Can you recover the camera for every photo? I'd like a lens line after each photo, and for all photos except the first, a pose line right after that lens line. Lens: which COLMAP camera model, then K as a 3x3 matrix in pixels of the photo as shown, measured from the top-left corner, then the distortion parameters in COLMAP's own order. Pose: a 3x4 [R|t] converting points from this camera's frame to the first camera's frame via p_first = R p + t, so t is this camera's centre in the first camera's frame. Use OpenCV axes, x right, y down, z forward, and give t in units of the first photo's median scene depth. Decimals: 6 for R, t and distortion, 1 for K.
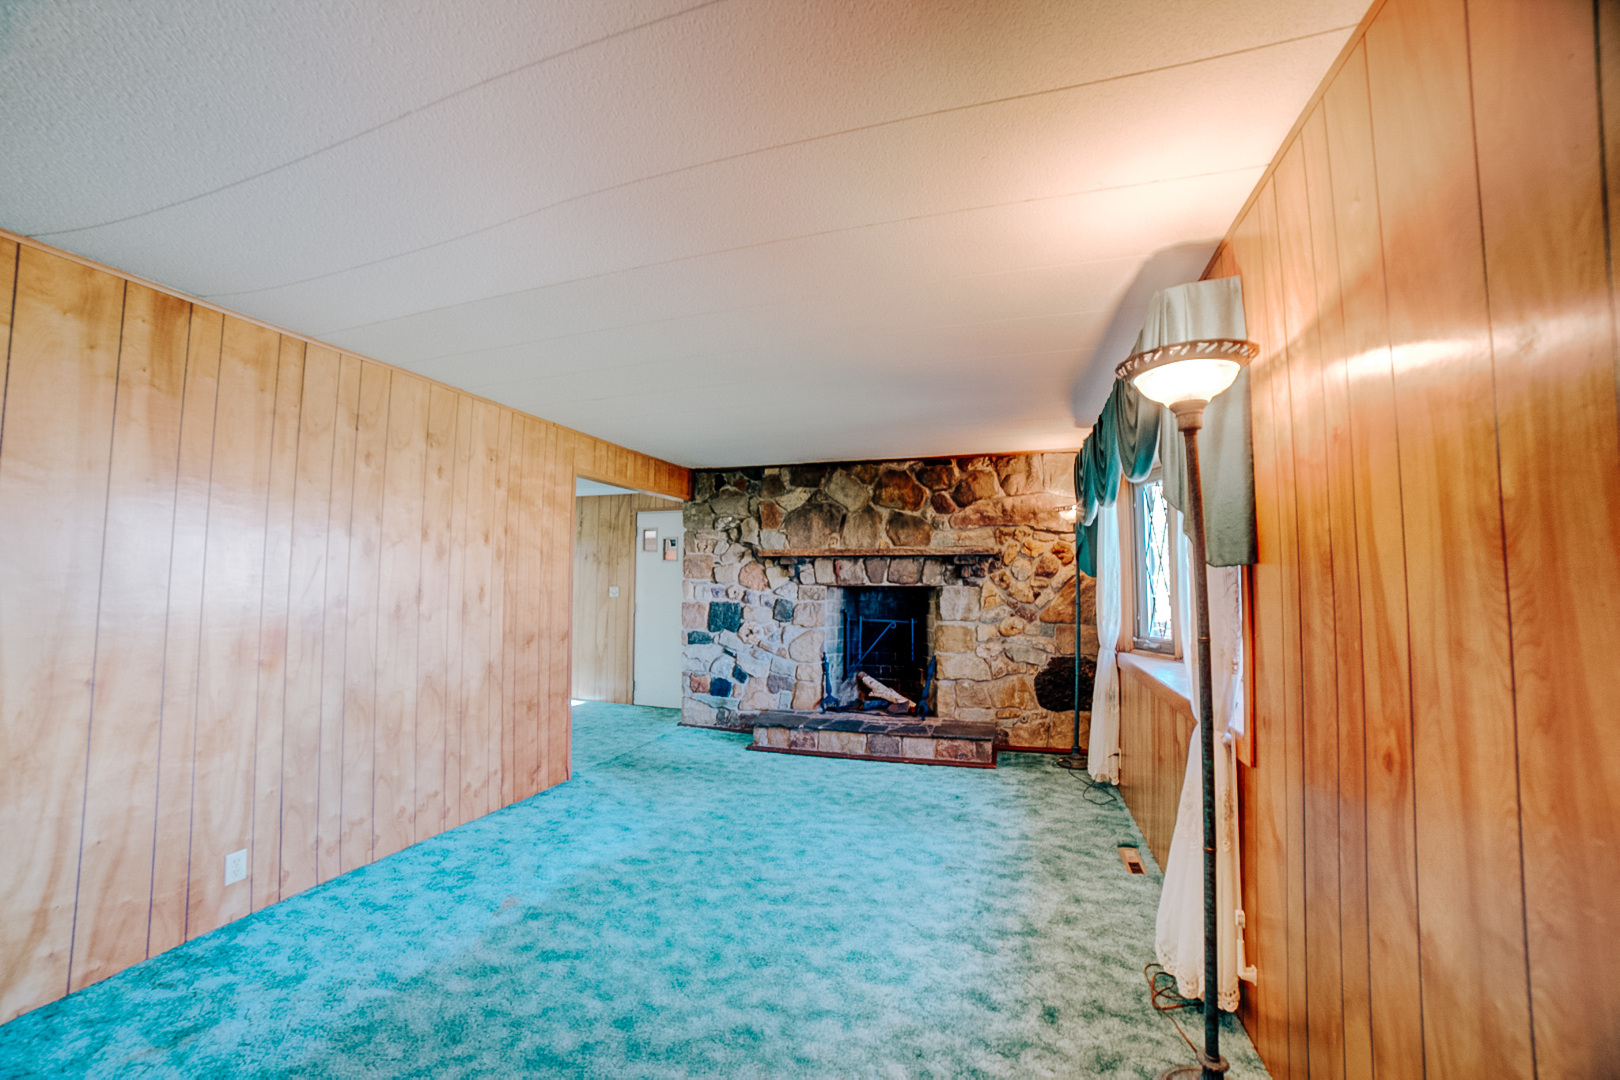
lens RADIAL K [[648.9, 0, 804.6], [0, 648.9, 543.8], [0, 0, 1]] dist [-0.093341, 0.035112]
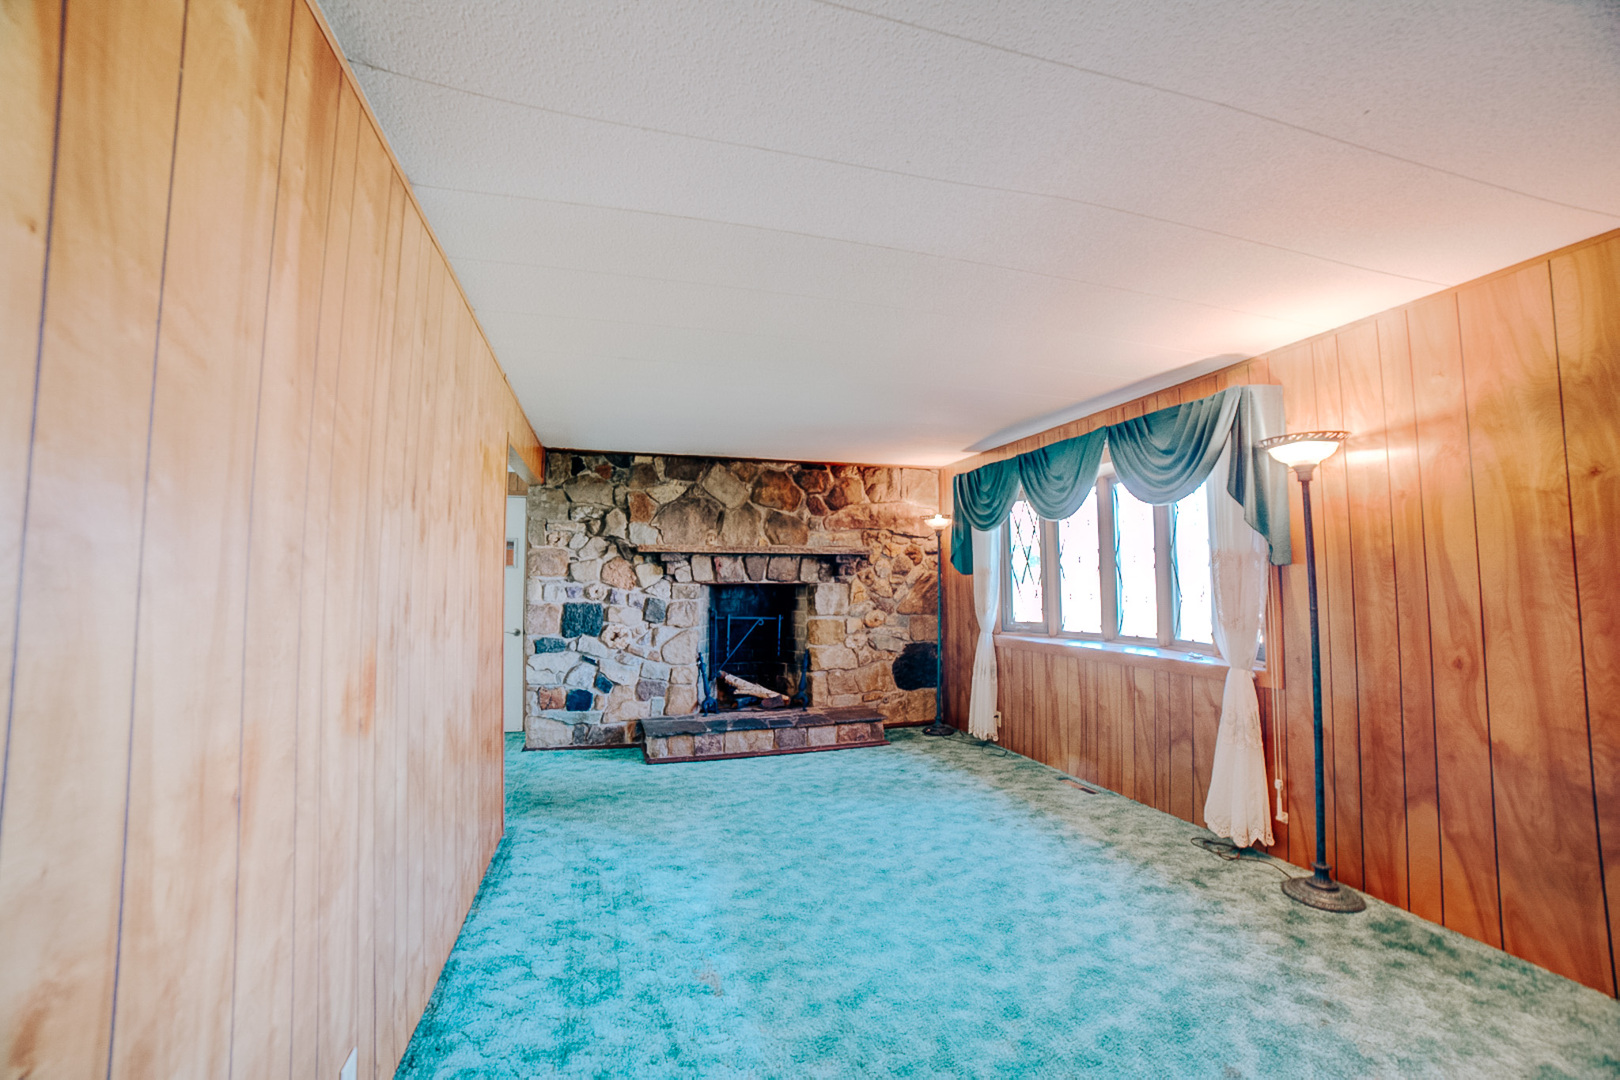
lens RADIAL K [[648.9, 0, 804.6], [0, 648.9, 543.8], [0, 0, 1]] dist [-0.093341, 0.035112]
pose [[0.828453, 0.026424, 0.559434, -0.395242], [-0.028323, 0.999585, -0.005270, 0.006387], [-0.559341, -0.011479, 0.828858, 0.121678]]
